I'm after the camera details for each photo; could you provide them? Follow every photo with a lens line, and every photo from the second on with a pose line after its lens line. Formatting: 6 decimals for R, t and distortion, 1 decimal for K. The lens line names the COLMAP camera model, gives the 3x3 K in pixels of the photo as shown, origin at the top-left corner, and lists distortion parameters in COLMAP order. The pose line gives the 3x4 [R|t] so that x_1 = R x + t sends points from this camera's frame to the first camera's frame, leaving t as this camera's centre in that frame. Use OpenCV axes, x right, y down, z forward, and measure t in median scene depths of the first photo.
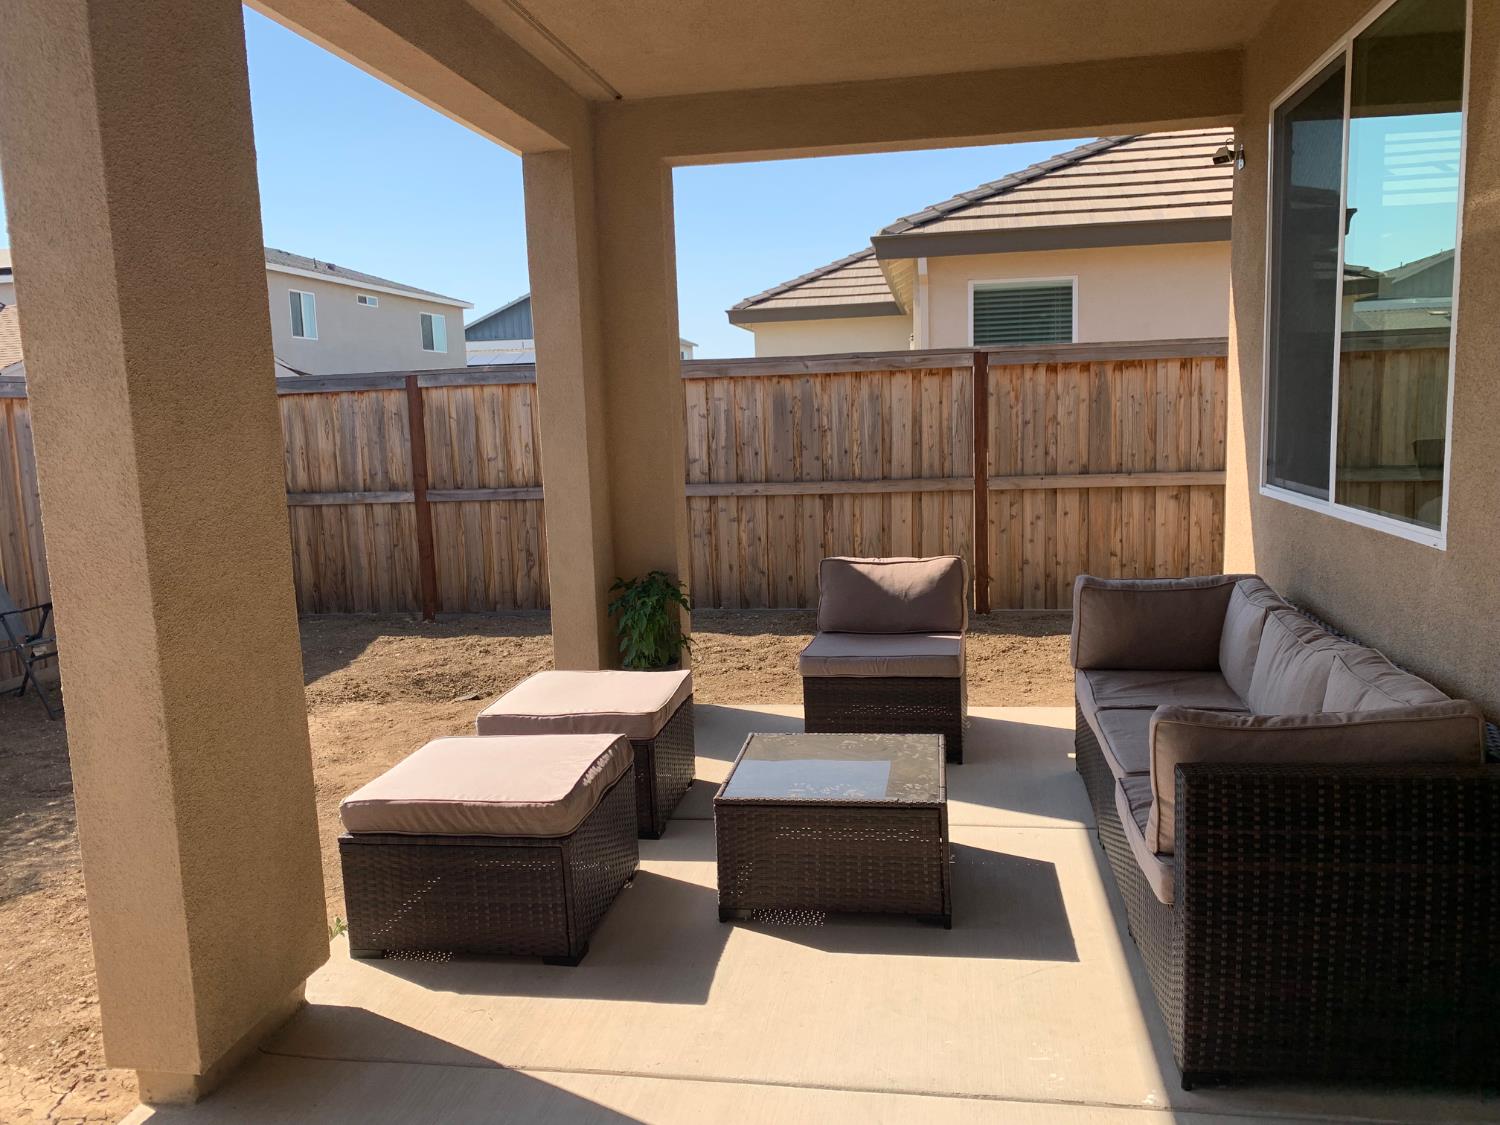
lens RADIAL K [[1147.9, 0, 748.8], [0, 1147.9, 561.9], [0, 0, 1]] dist [0.045368, -0.061611]
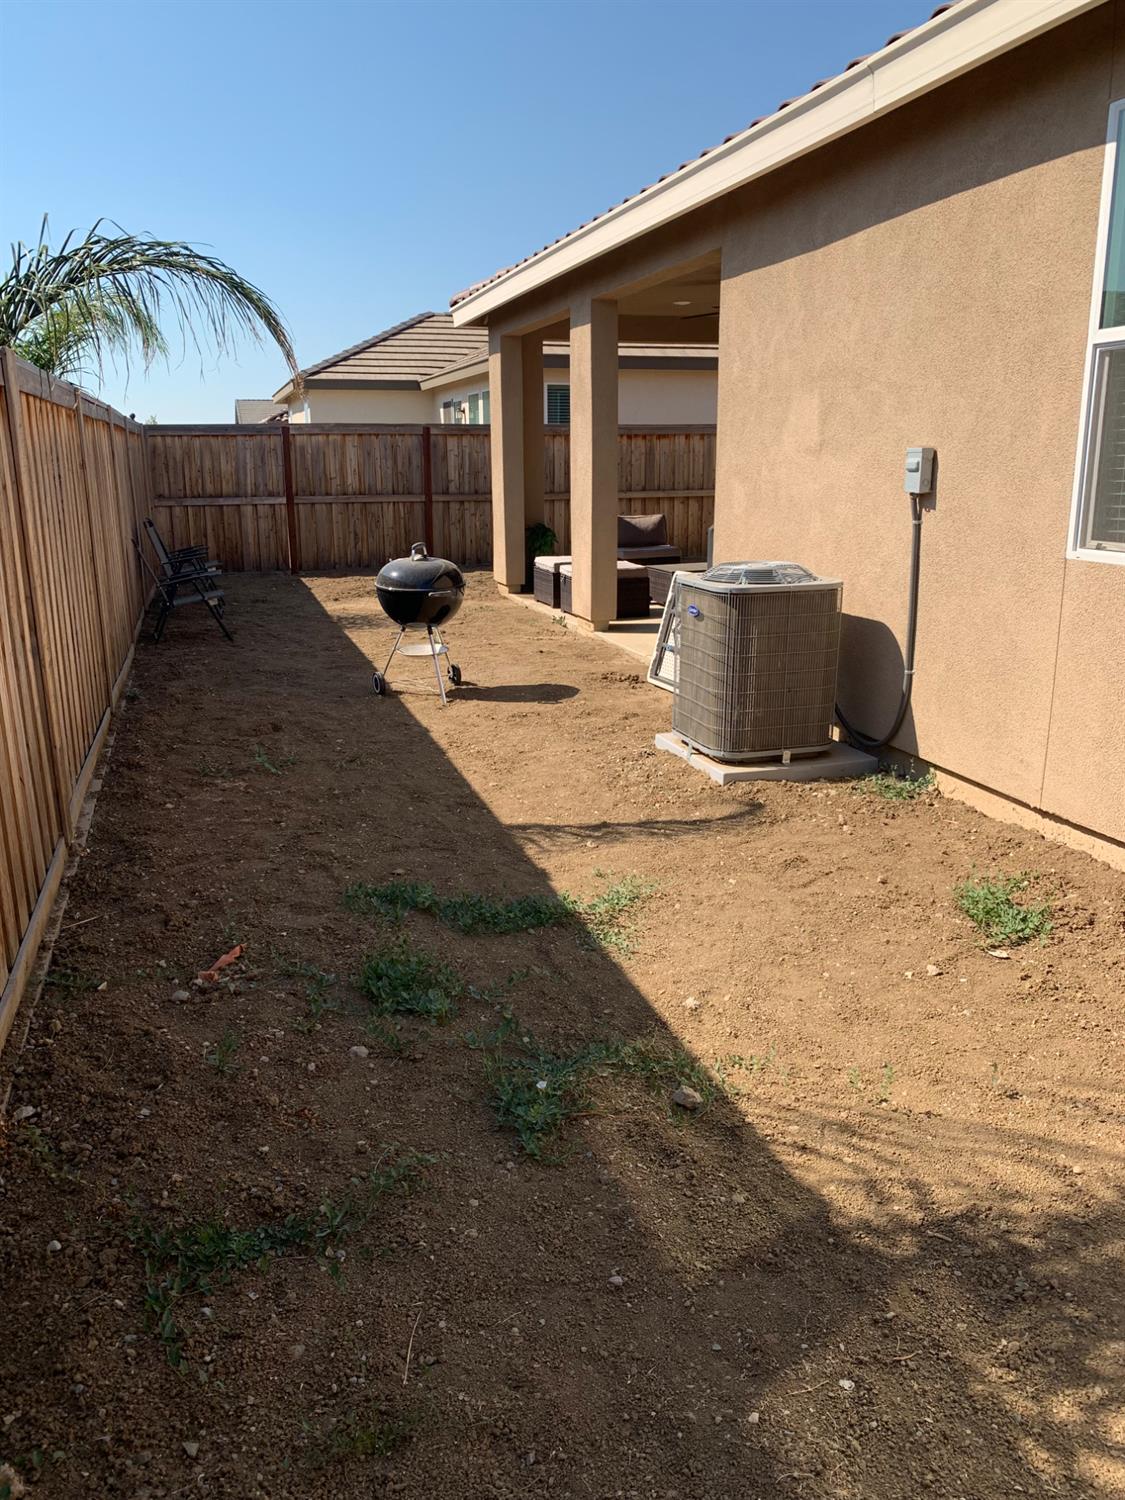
lens RADIAL K [[1147.9, 0, 564.0], [0, 1147.9, 749.8], [0, 0, 1]] dist [0.045368, -0.061611]
pose [[0.892052, -0.084591, 0.443946, -0.718012], [0.036862, 0.992672, 0.115079, 0.128697], [-0.450427, -0.086292, 0.888633, -0.723912]]
